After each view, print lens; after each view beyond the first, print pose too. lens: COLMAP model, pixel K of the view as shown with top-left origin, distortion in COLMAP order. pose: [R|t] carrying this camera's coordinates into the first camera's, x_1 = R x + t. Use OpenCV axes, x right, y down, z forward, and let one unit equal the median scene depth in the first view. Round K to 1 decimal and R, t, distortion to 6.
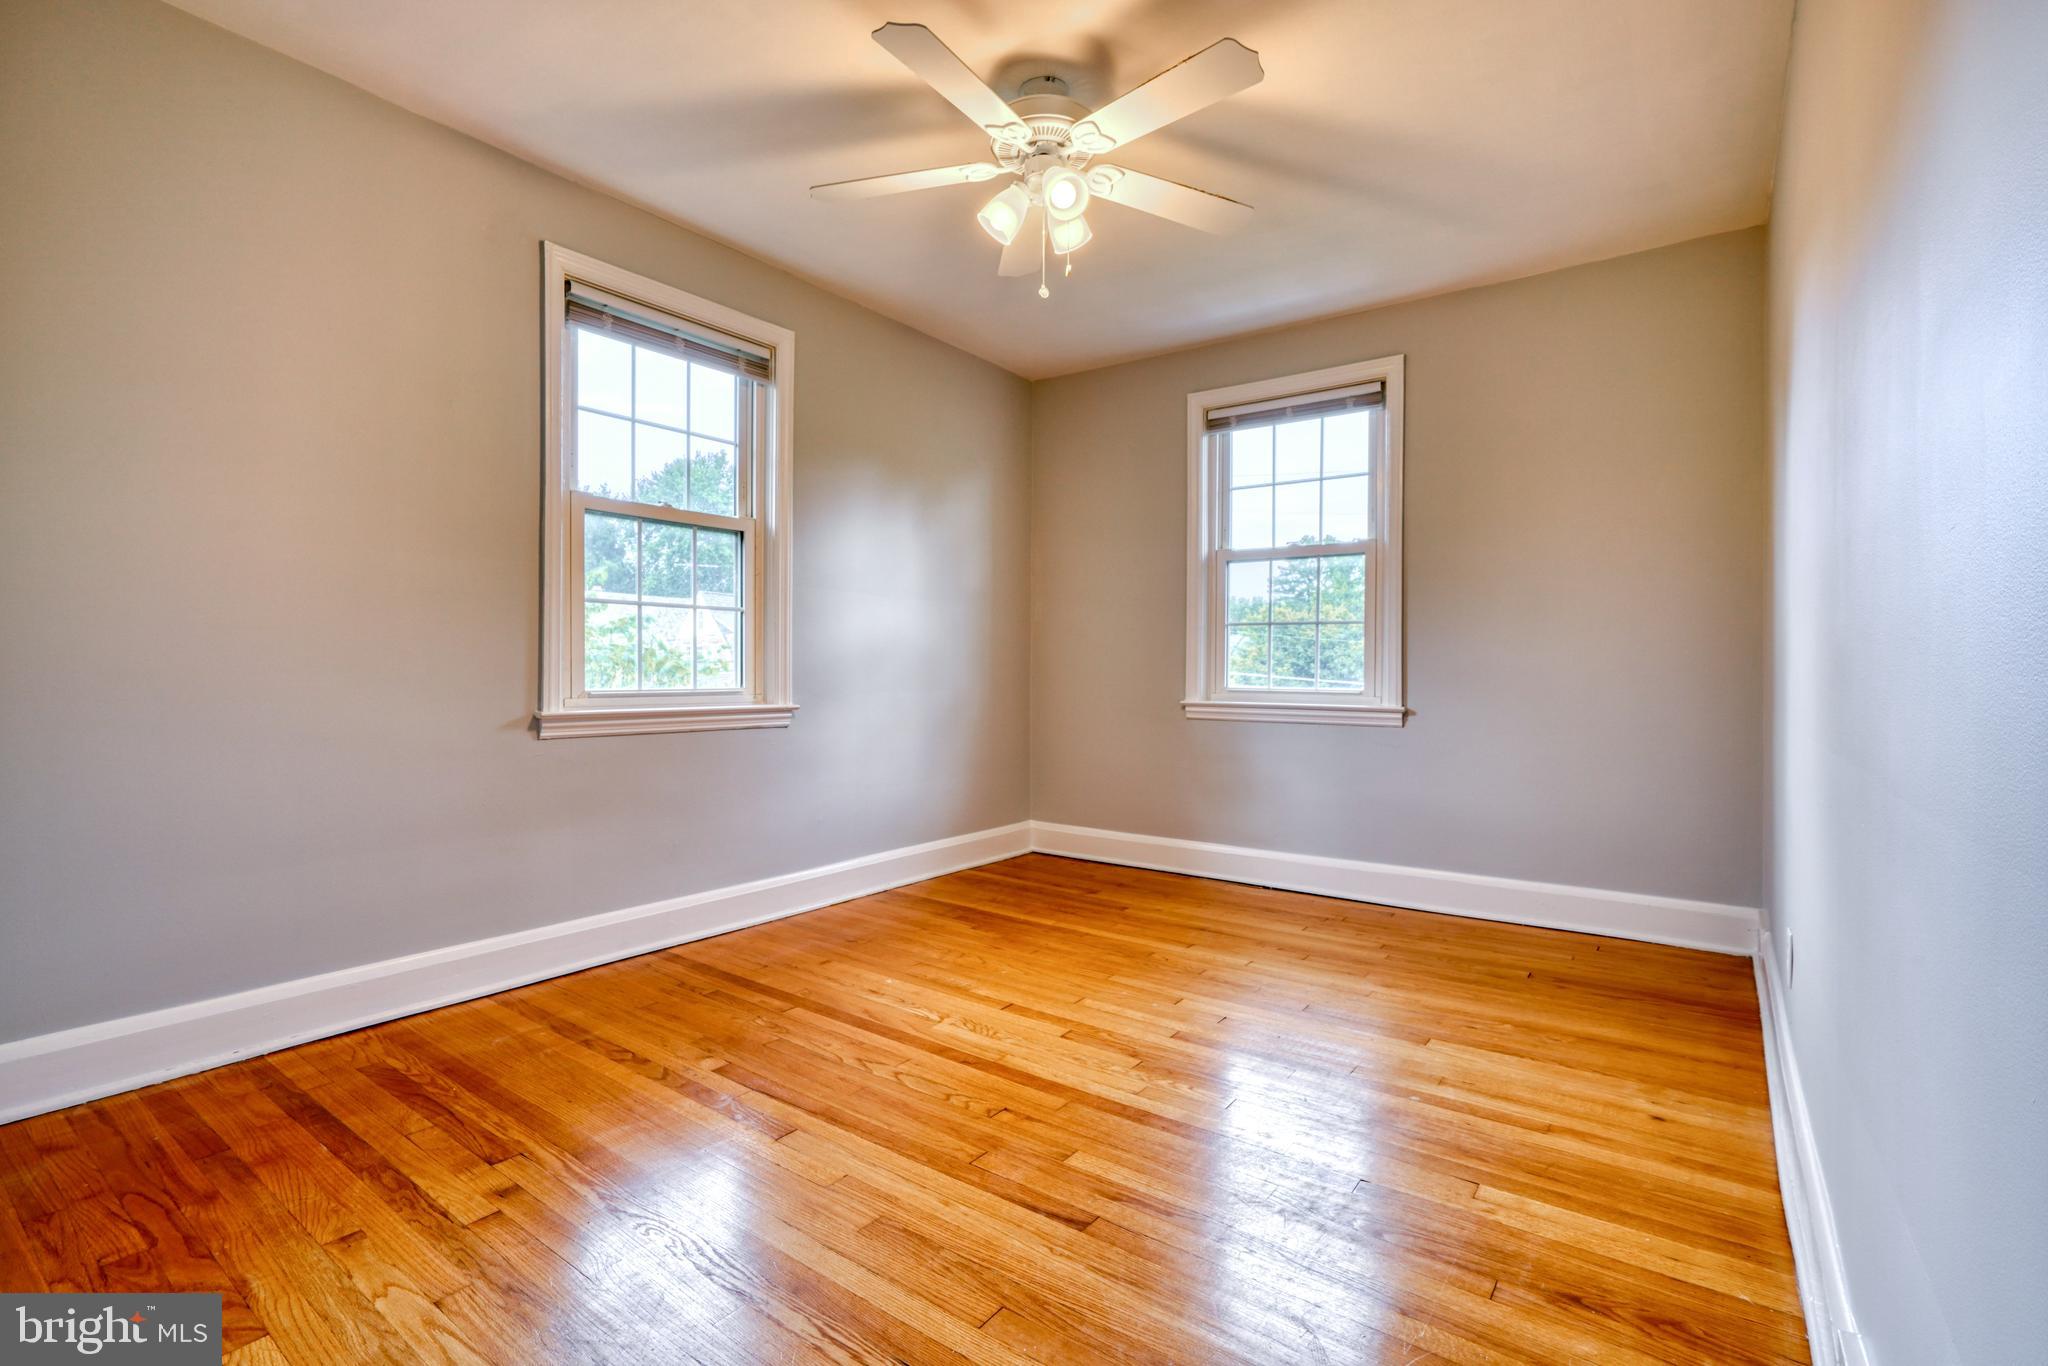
lens RADIAL K [[947.1, 0, 1012.7], [0, 947.1, 669.1], [0, 0, 1]] dist [-0.000667, 0.001277]
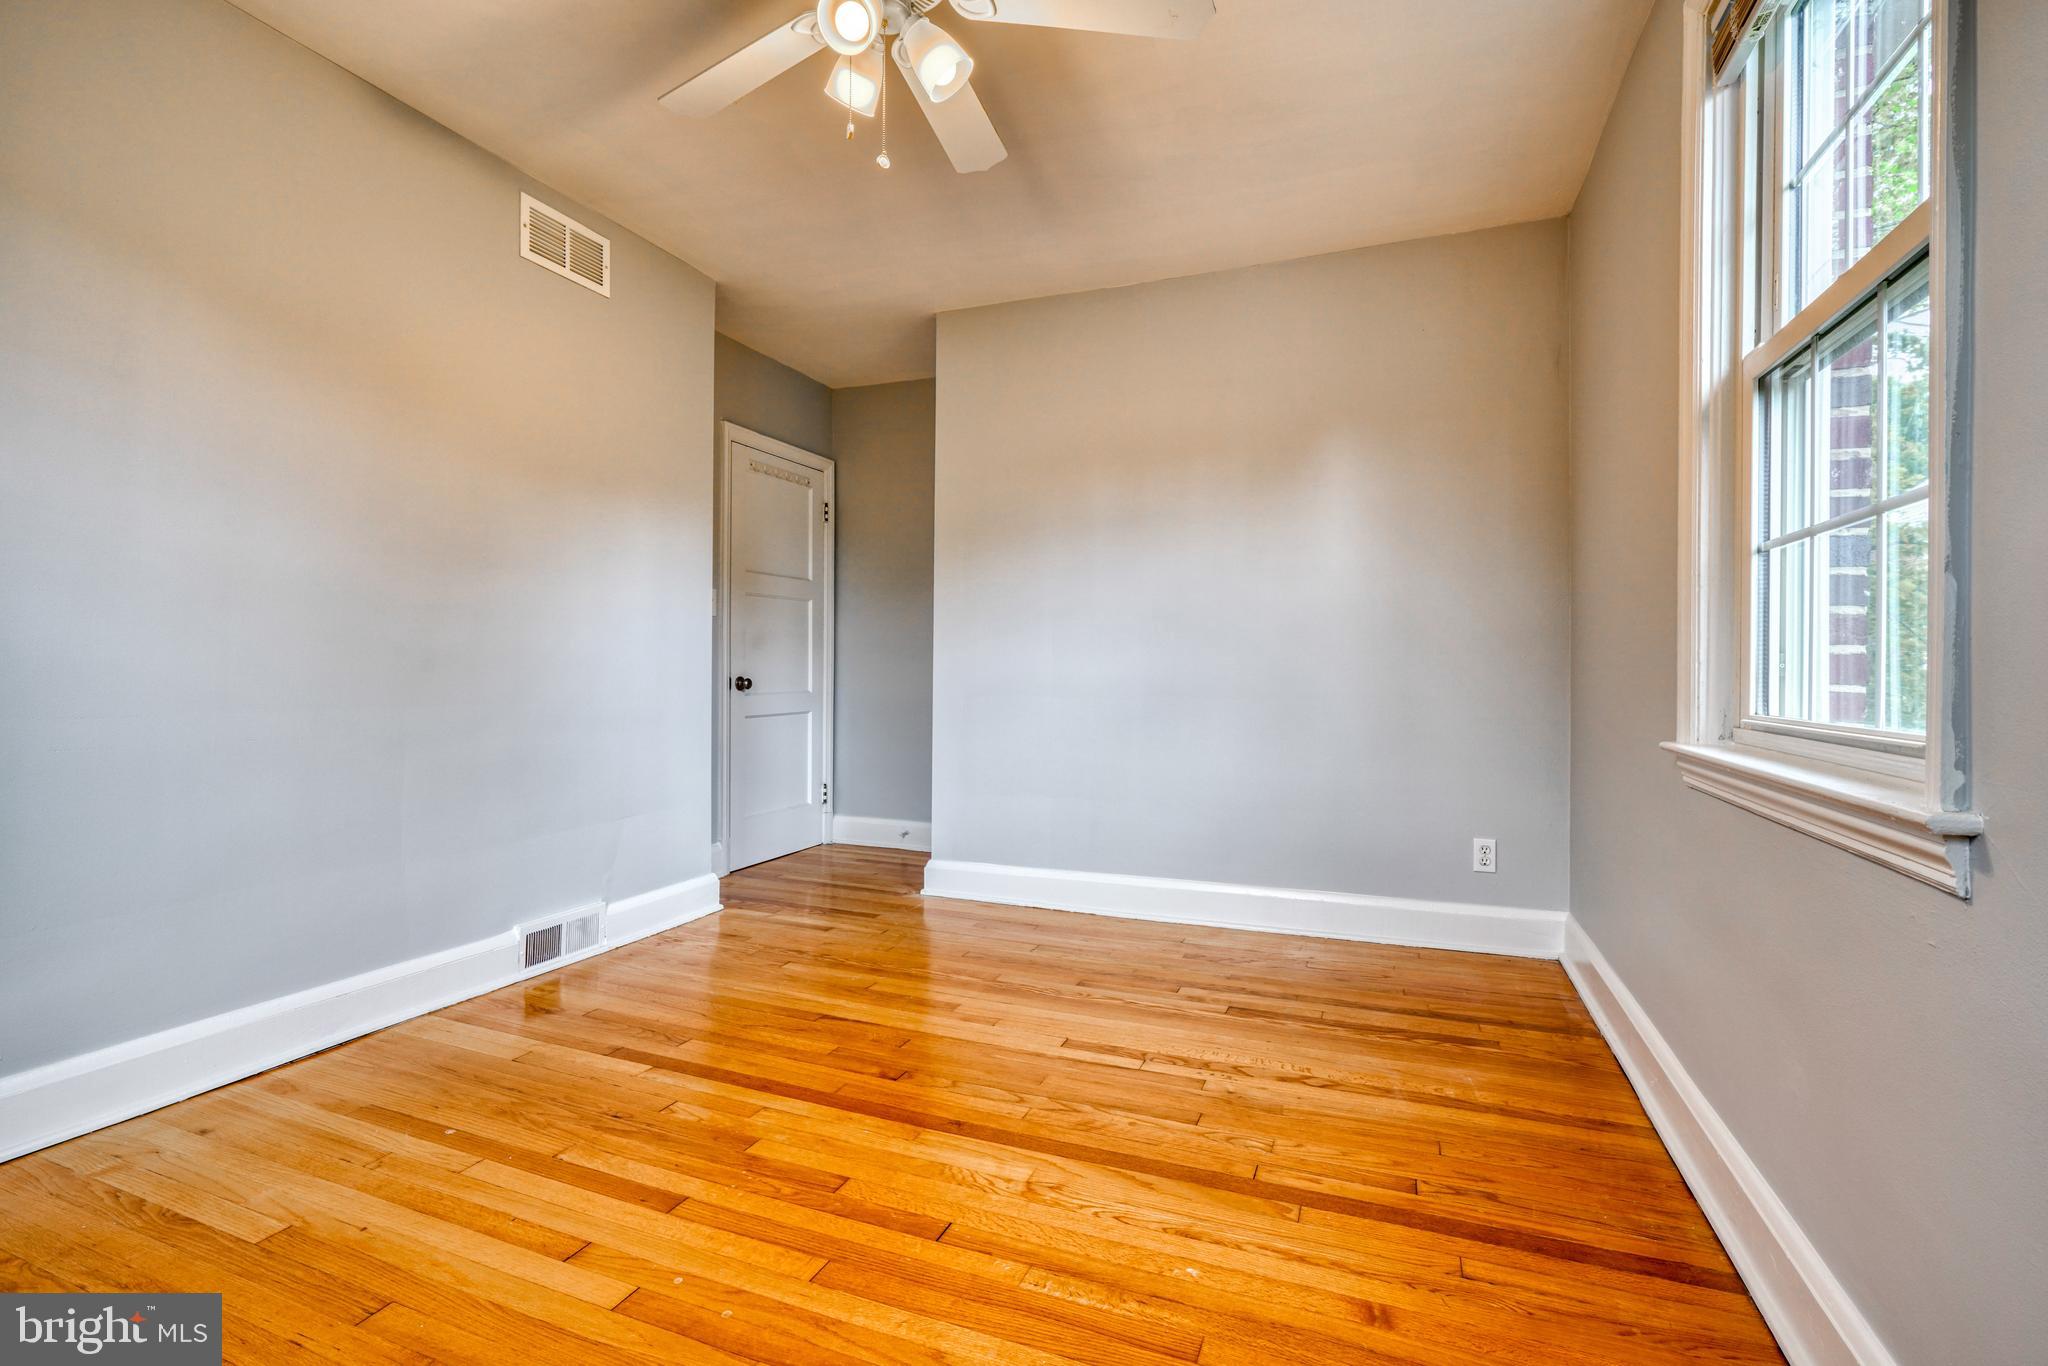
lens RADIAL K [[947.1, 0, 1012.7], [0, 947.1, 669.1], [0, 0, 1]] dist [-0.000667, 0.001277]
pose [[-0.967698, -0.012919, -0.251781, 0.125362], [-0.012478, 0.999917, -0.003347, 0.003808], [0.251804, -0.000098, -0.967778, 1.863803]]
